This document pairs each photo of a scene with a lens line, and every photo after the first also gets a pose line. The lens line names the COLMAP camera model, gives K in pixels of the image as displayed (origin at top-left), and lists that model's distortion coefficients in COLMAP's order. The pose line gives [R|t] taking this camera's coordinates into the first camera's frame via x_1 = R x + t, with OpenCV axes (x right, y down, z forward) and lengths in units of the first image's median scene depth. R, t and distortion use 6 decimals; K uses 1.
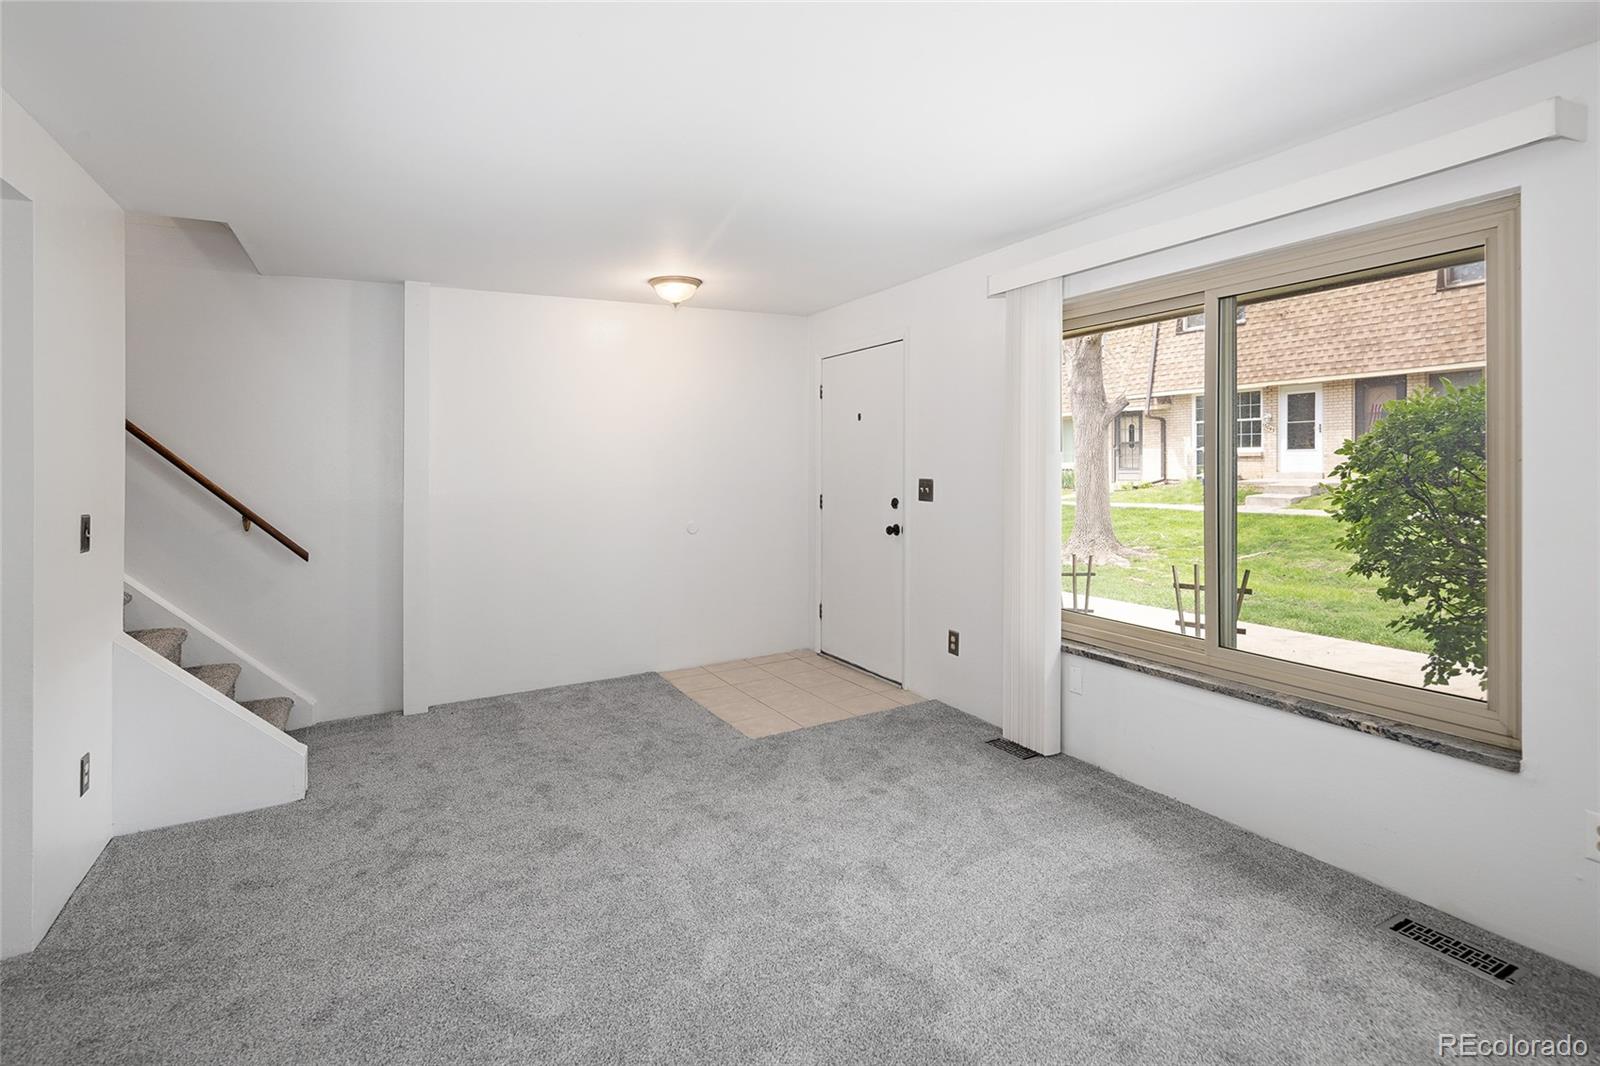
lens RADIAL K [[765.8, 0, 824.7], [0, 765.8, 446.9], [0, 0, 1]] dist [0.007644, -0.004208]
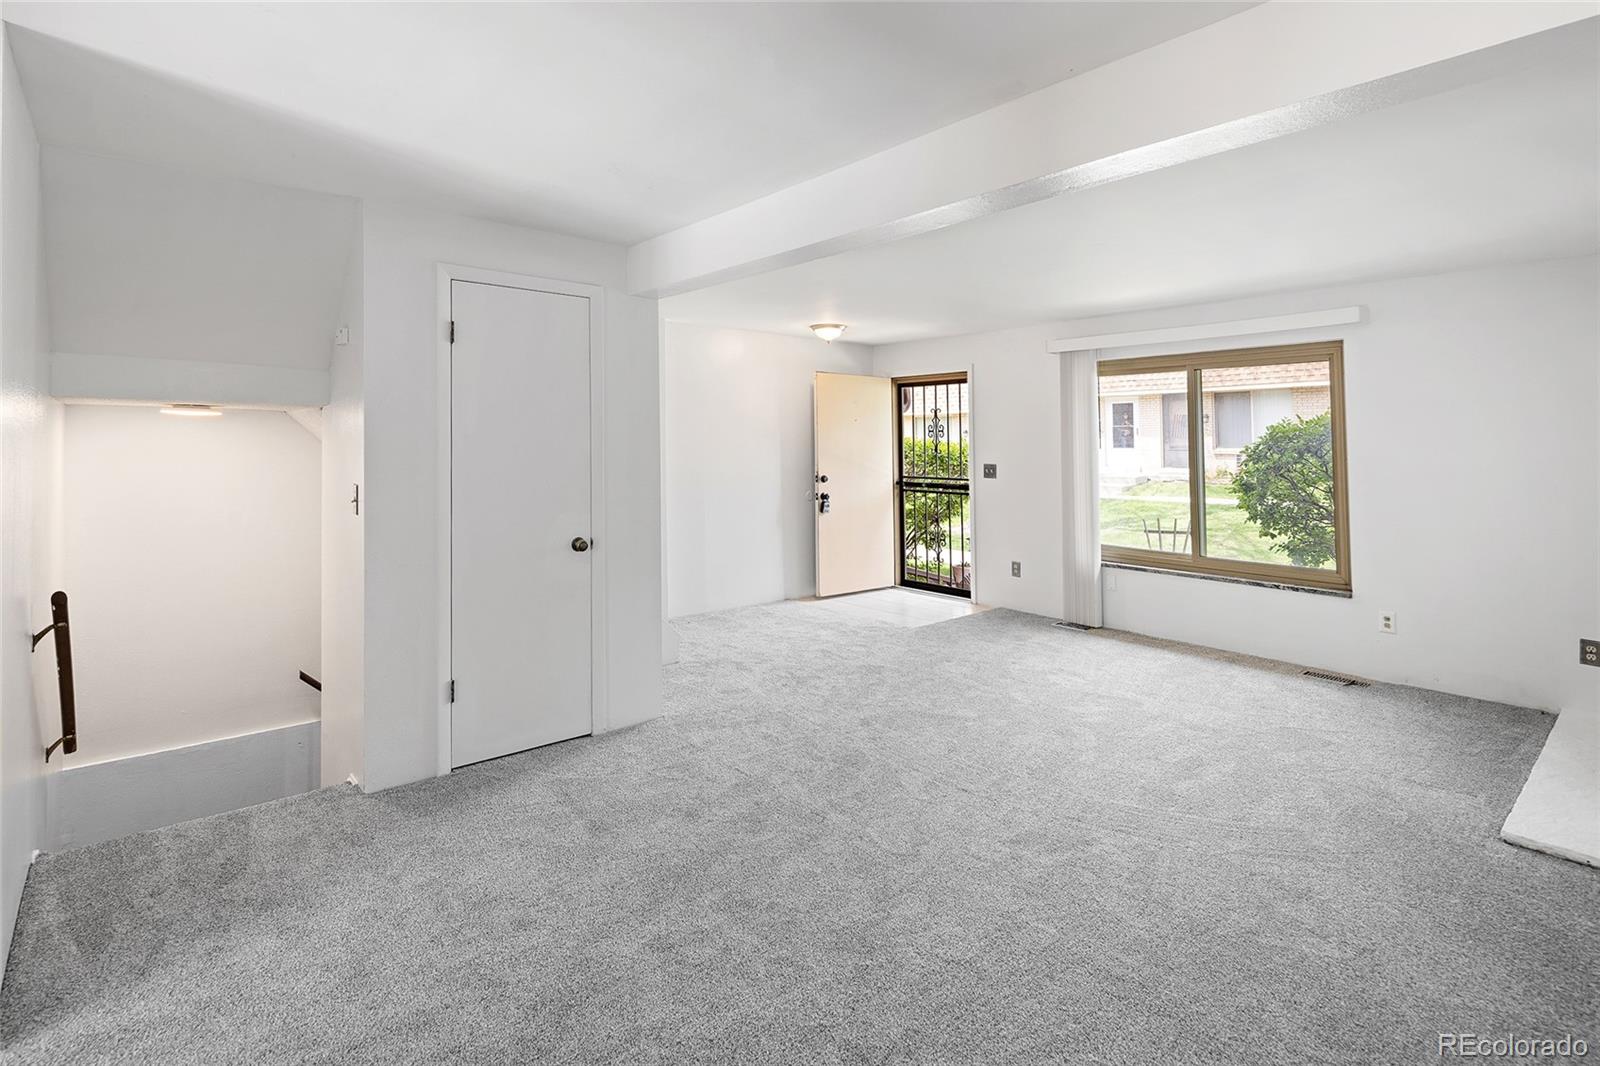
lens RADIAL K [[765.8, 0, 790.1], [0, 765.8, 403.3], [0, 0, 1]] dist [0.007644, -0.004208]
pose [[0.979904, 0.032449, 0.196811, -0.738727], [-0.024189, 0.998728, -0.044232, -0.004302], [-0.197996, 0.038582, 0.979443, -0.565747]]
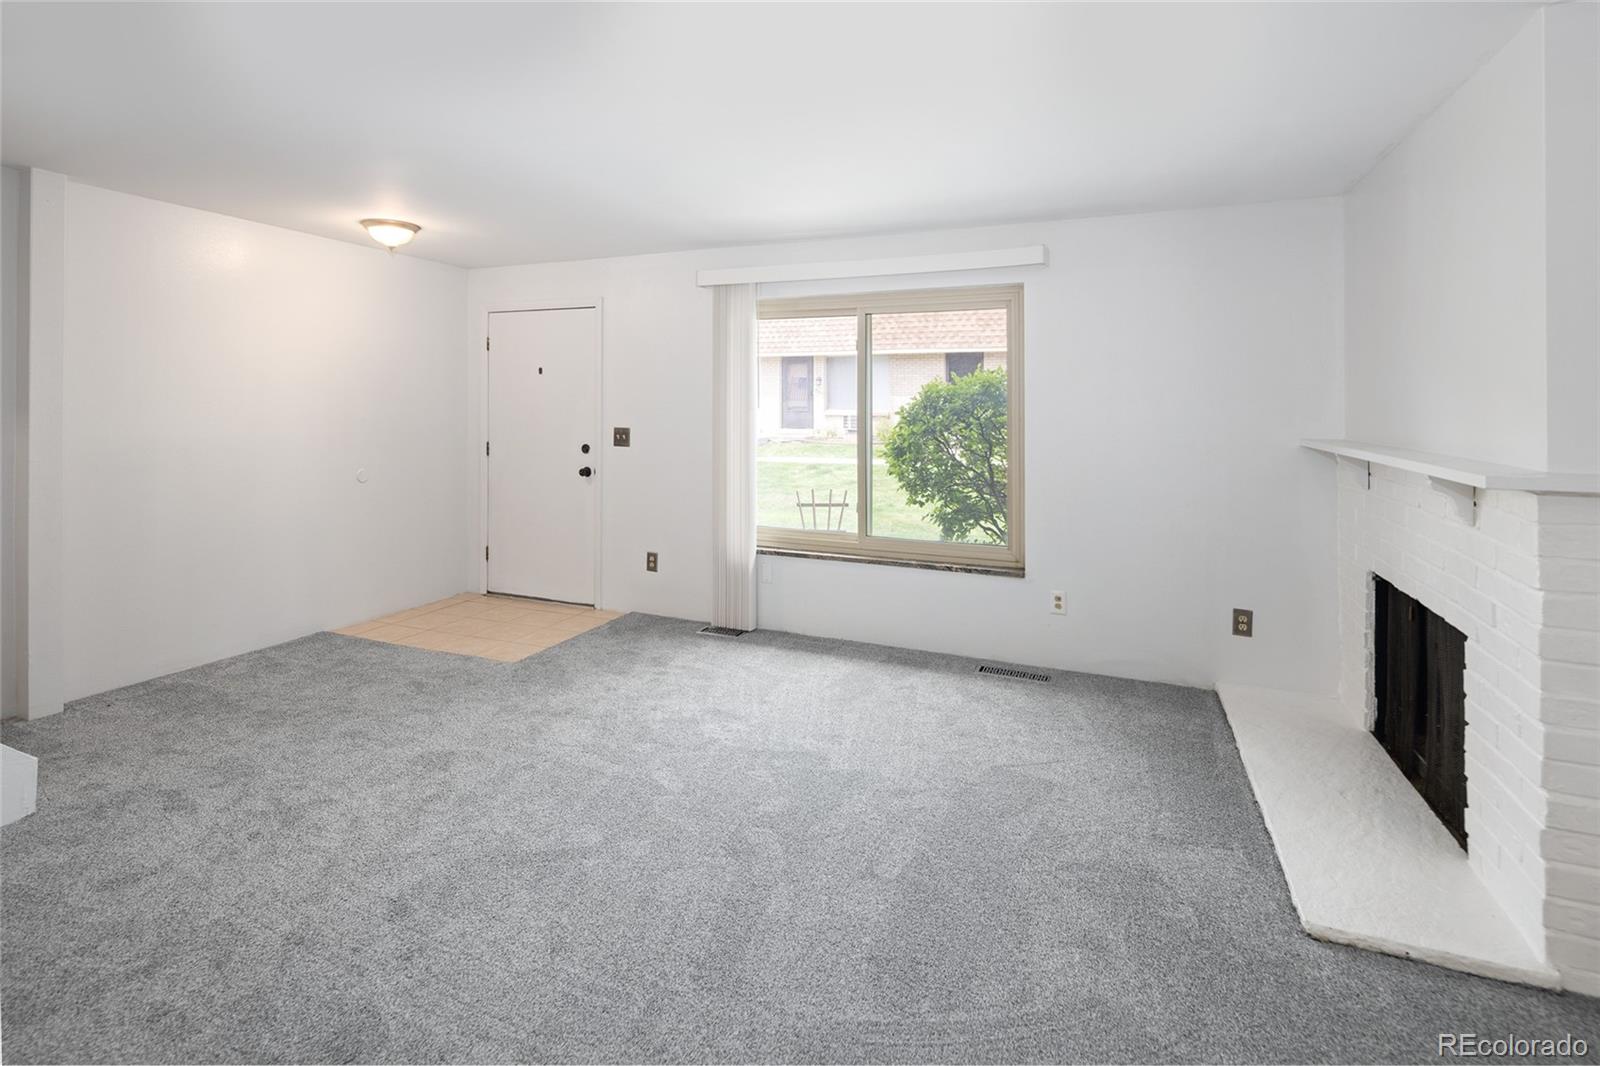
lens RADIAL K [[765.8, 0, 761.2], [0, 765.8, 391.3], [0, 0, 1]] dist [0.007644, -0.004208]
pose [[0.797647, 0.038542, 0.601892, -0.537756], [-0.031444, 0.999256, -0.022316, 0.004916], [-0.602304, -0.001125, 0.798266, -0.107000]]
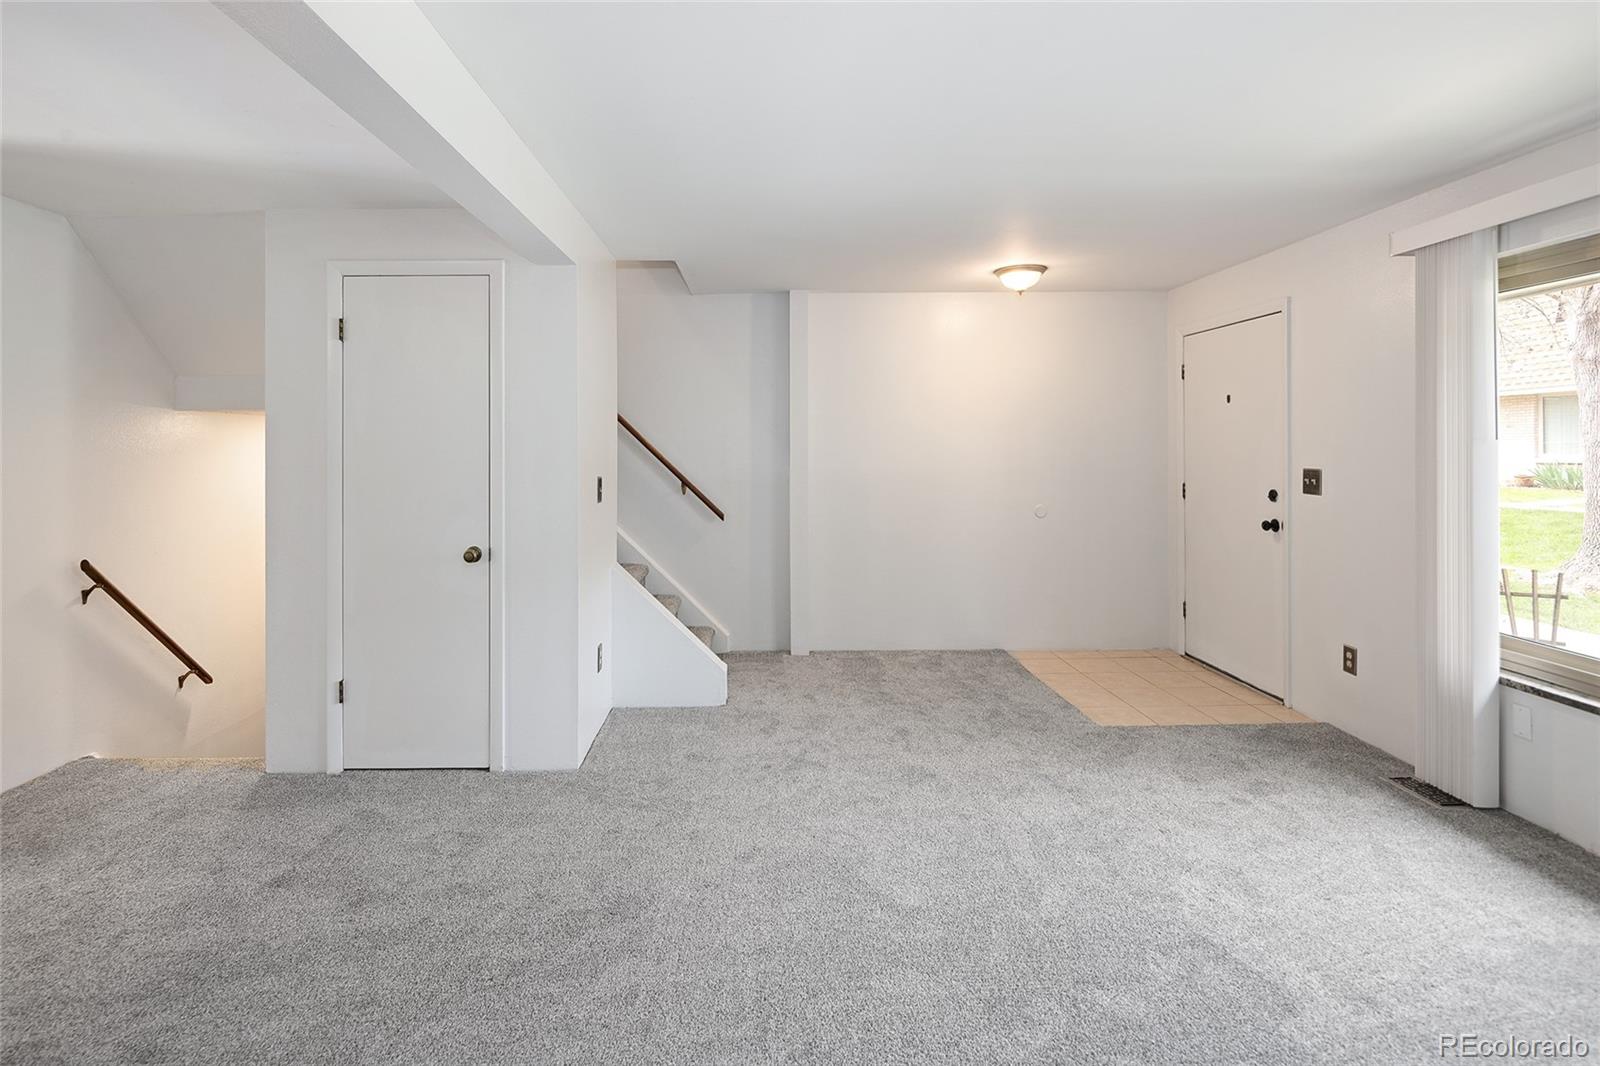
lens RADIAL K [[787.4, 0, 789.3], [0, 787.4, 415.6], [0, 0, 1]] dist [0.004550, -0.000998]
pose [[0.882094, -0.003584, -0.471060, 0.036522], [-0.004224, 0.999871, -0.015517, -0.005332], [0.471054, 0.015677, 0.881965, -0.112424]]
